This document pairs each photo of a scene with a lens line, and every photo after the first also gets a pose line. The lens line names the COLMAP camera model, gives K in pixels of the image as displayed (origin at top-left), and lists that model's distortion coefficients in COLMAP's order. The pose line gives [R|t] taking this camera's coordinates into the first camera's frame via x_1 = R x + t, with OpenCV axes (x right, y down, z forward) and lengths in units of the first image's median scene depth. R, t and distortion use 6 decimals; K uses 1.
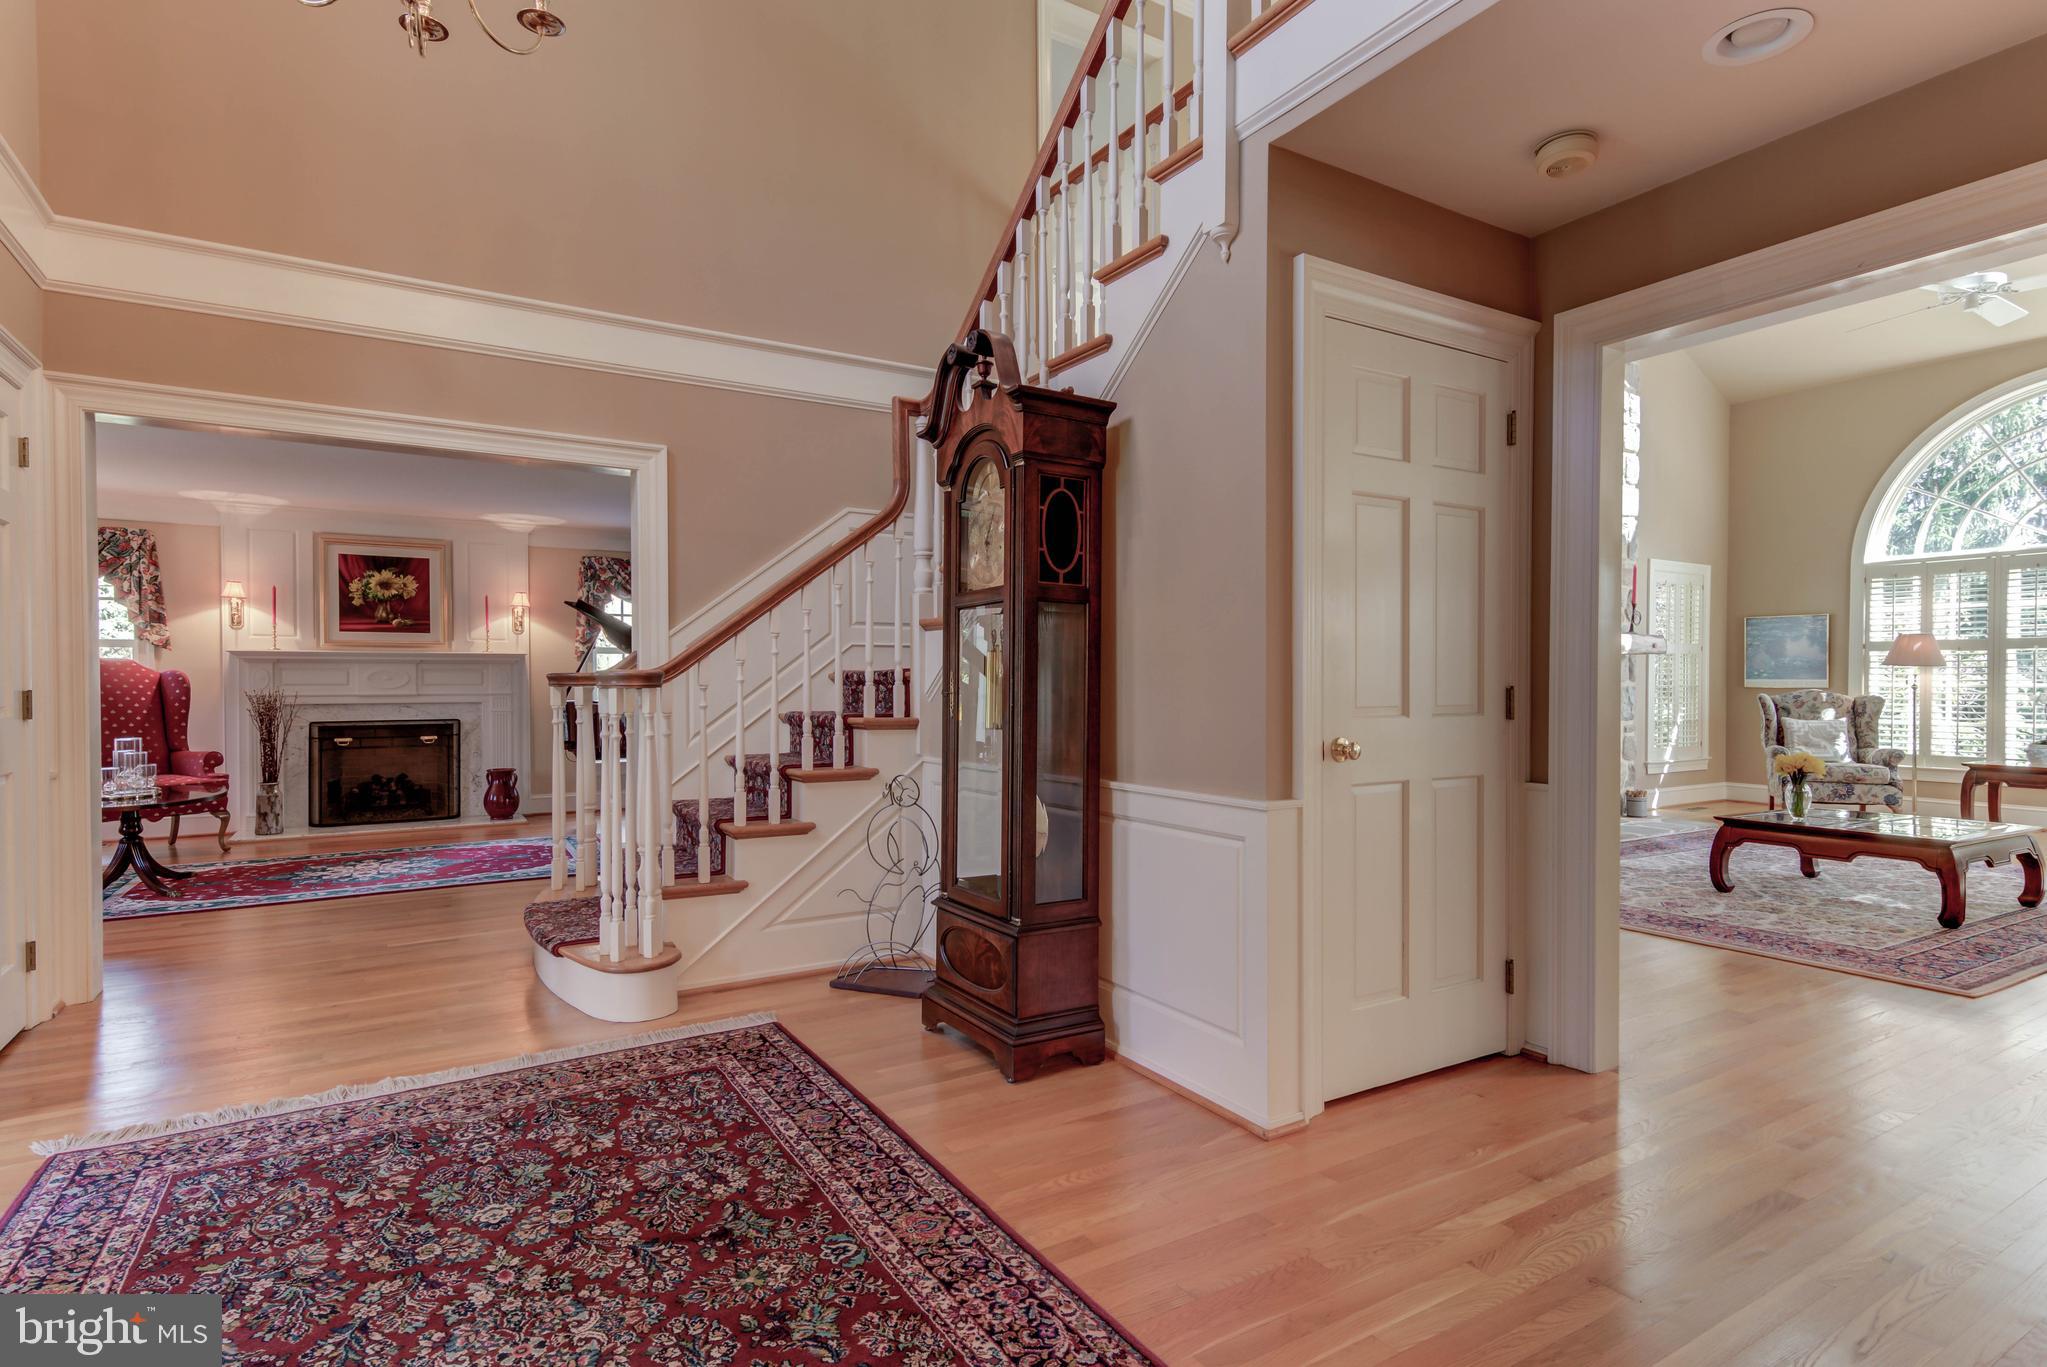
lens RADIAL K [[1026.1, 0, 1024.7], [0, 1026.1, 689.8], [0, 0, 1]] dist [0.026569, -0.011791]
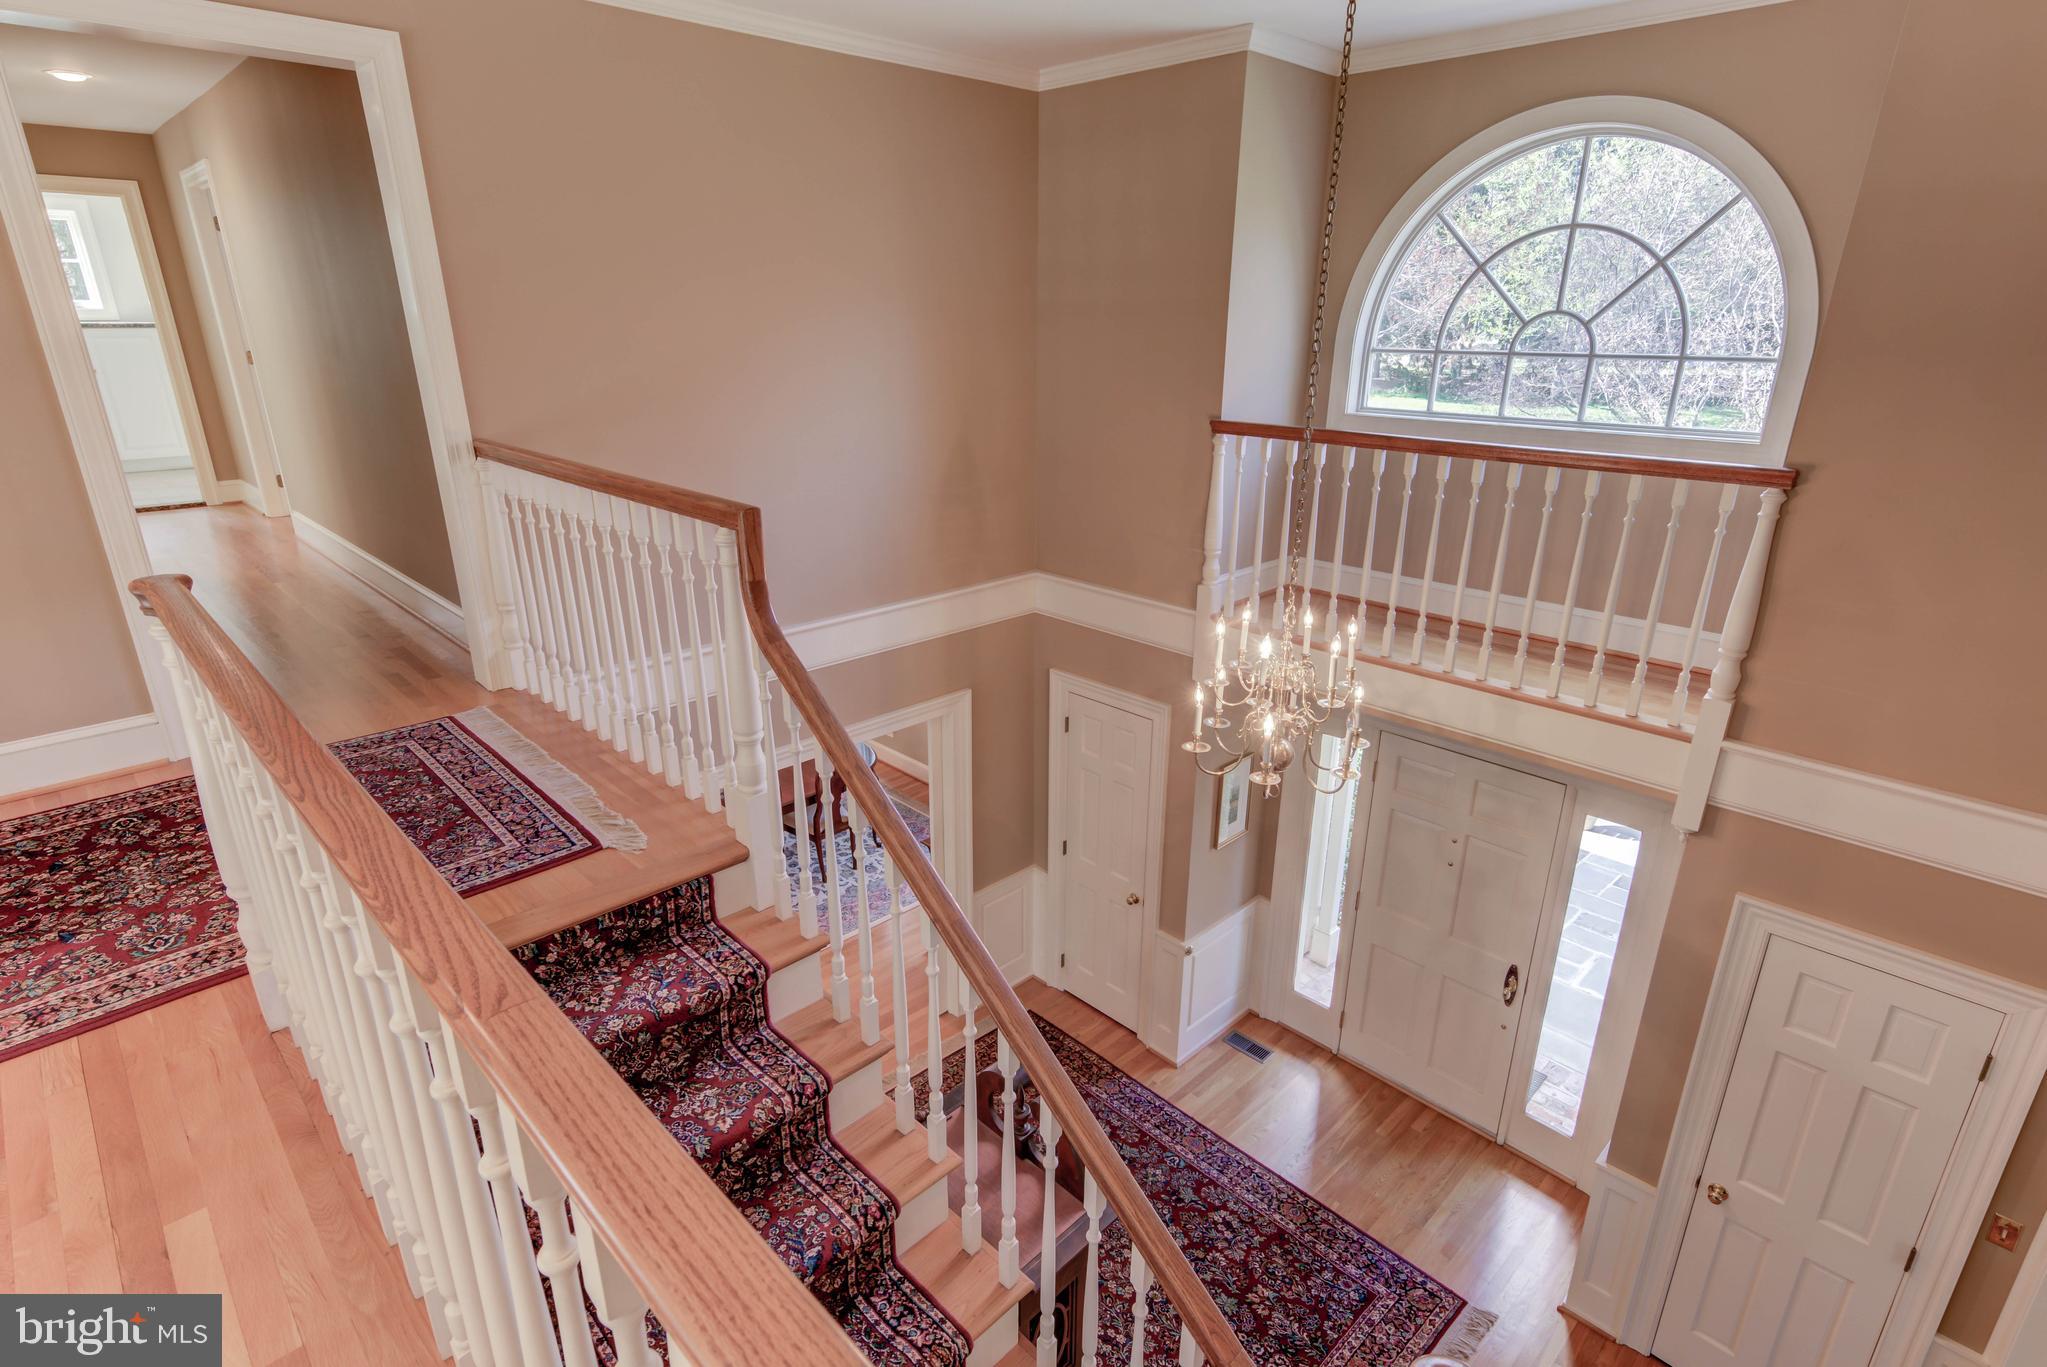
lens RADIAL K [[1026.1, 0, 1024.7], [0, 1026.1, 689.8], [0, 0, 1]] dist [0.026569, -0.011791]
pose [[-0.975300, 0.074774, -0.207842, 0.118175], [-0.003750, 0.935218, 0.354052, -1.005851], [0.220851, 0.346087, -0.911838, 1.743198]]
